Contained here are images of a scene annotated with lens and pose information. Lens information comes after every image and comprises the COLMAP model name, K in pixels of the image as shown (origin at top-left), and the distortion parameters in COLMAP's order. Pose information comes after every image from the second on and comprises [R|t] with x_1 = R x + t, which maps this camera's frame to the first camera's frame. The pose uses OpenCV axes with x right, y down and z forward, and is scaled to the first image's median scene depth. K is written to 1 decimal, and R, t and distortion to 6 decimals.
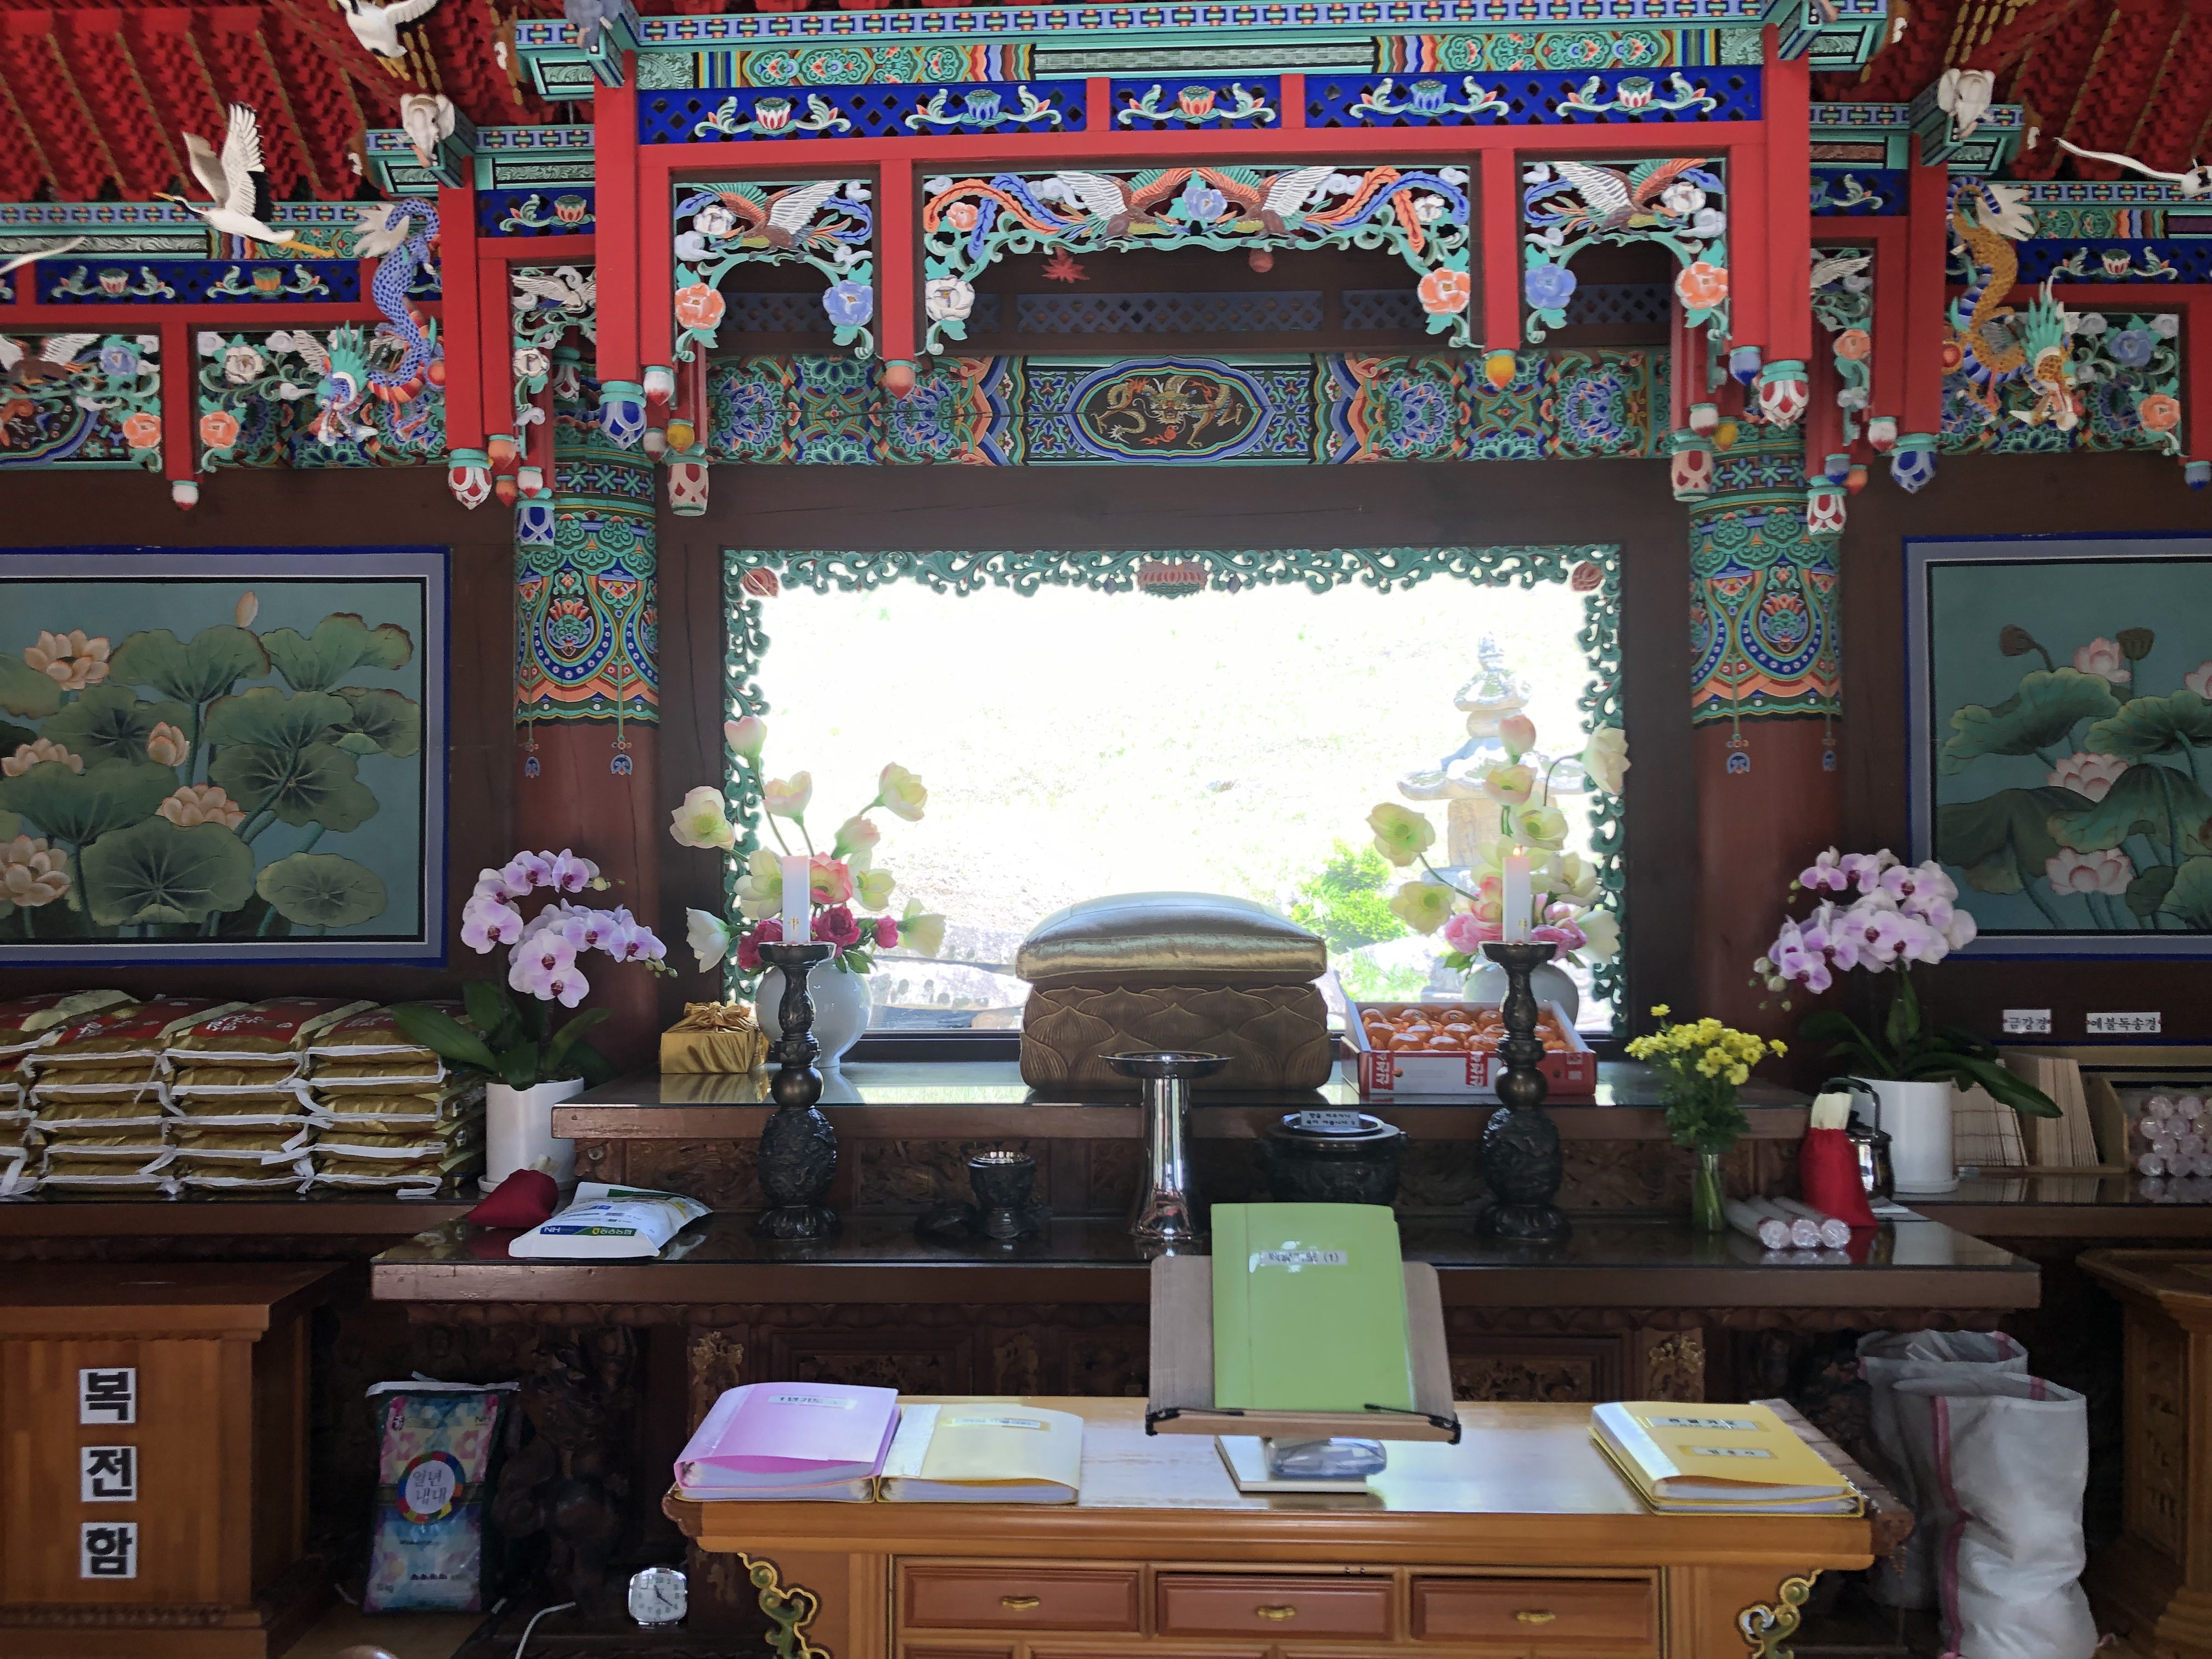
lens RADIAL K [[1816.9, 0, 1076.8], [0, 1816.9, 845.4], [0, 0, 1]] dist [0.030408, -0.022702]
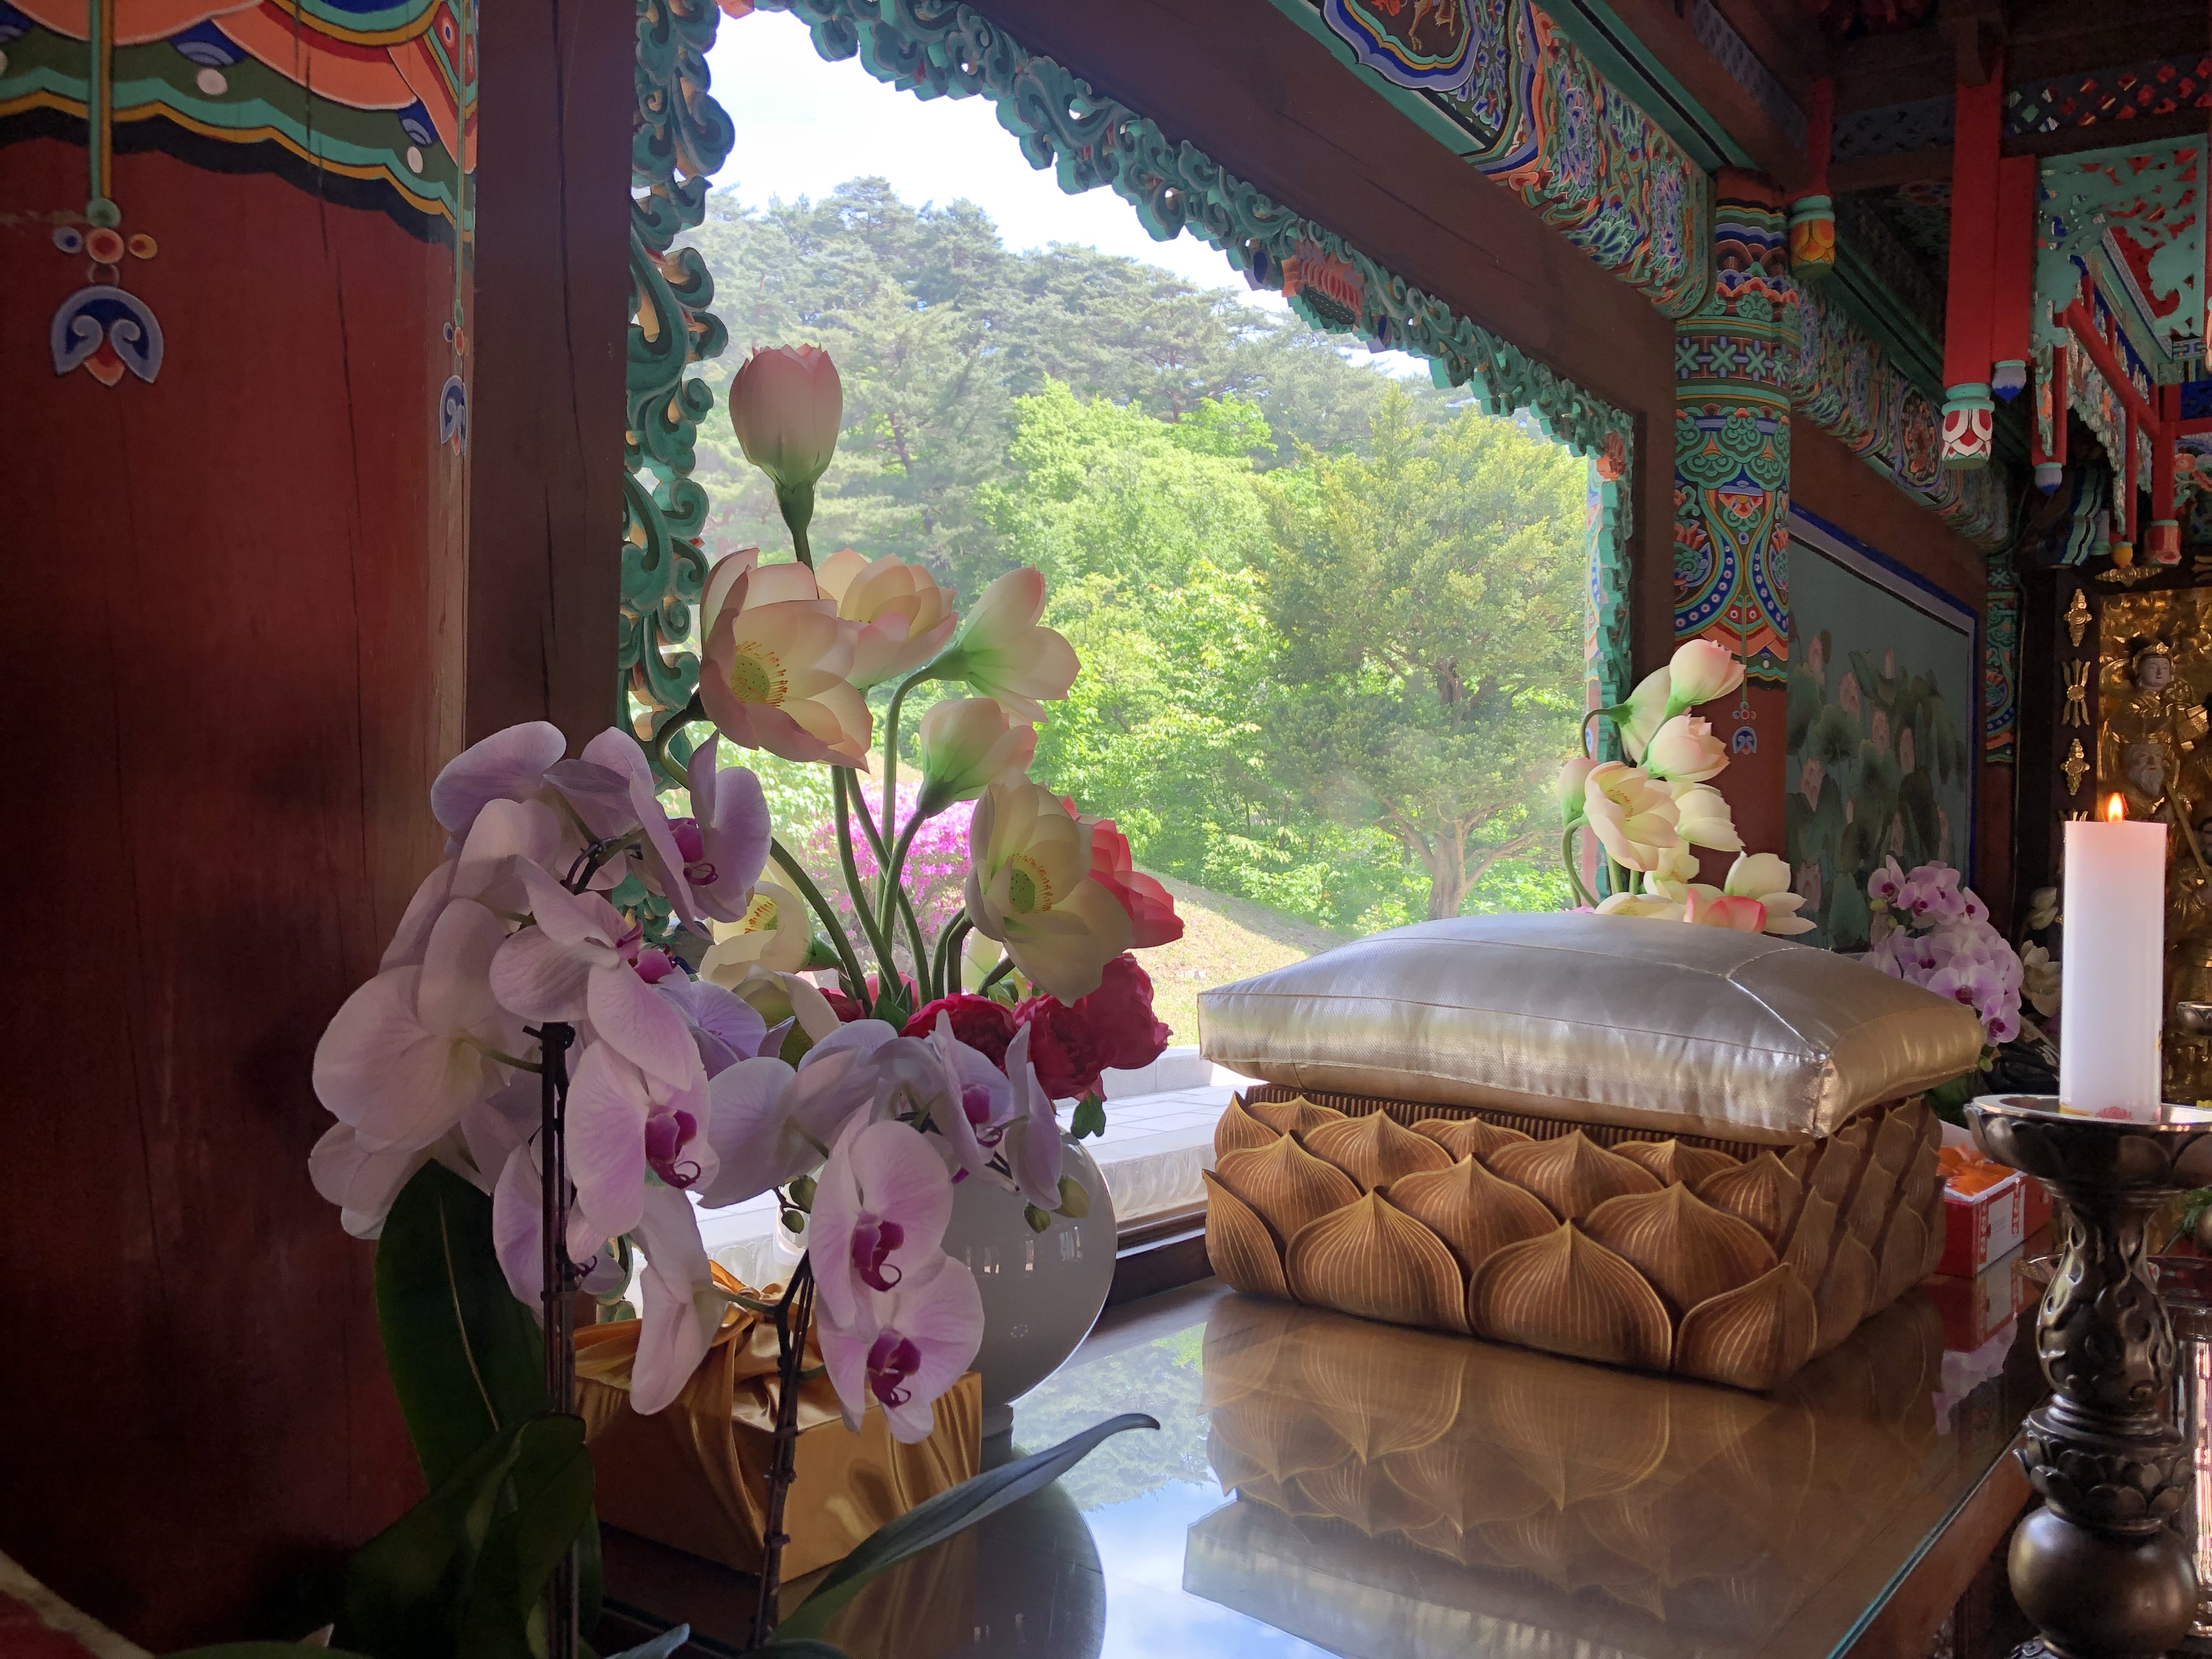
lens RADIAL K [[1816.9, 0, 1085.8], [0, 1816.9, 840.5], [0, 0, 1]] dist [0.030408, -0.022702]
pose [[0.576442, 0.031636, 0.816525, -0.405704], [-0.039184, 0.999171, -0.011049, 0.015393], [-0.816198, -0.025626, 0.577204, 0.772325]]
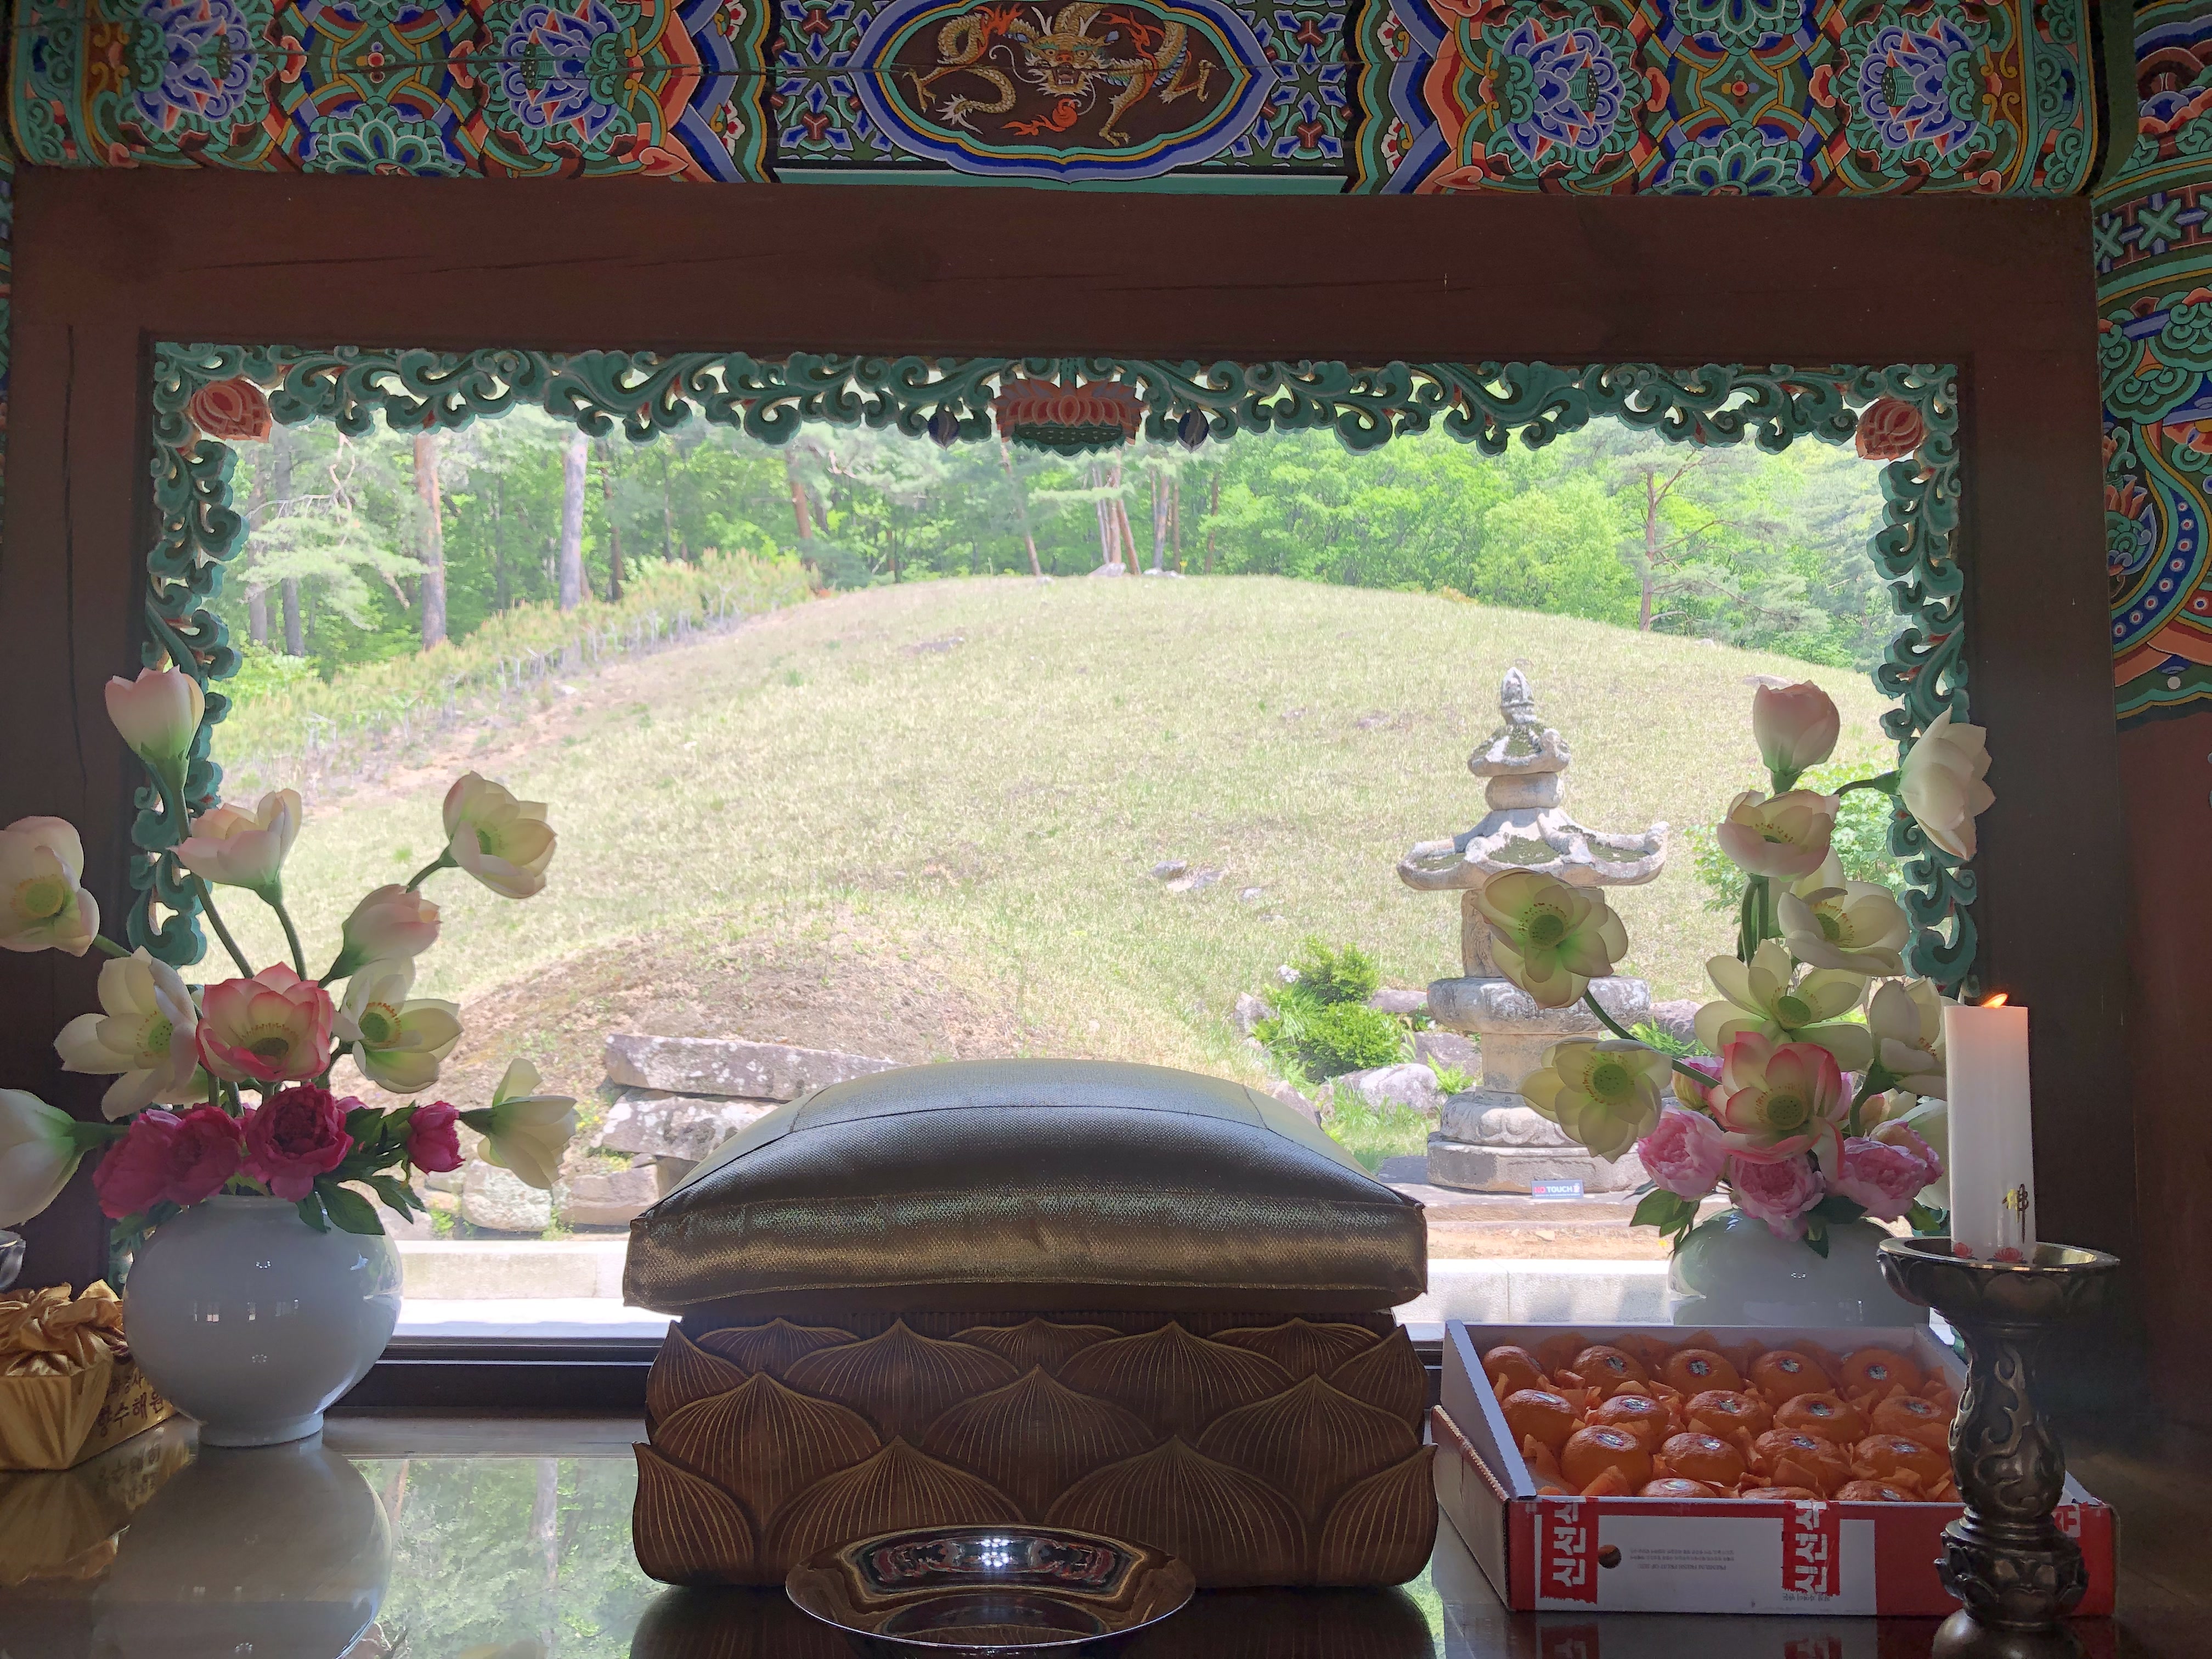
lens RADIAL K [[1816.9, 0, 1084.3], [0, 1816.9, 828.2], [0, 0, 1]] dist [0.030408, -0.022702]
pose [[0.999442, 0.012527, 0.030967, 0.043912], [-0.010578, 0.997999, -0.062339, -0.003366], [-0.031686, 0.061977, 0.997574, 0.520305]]
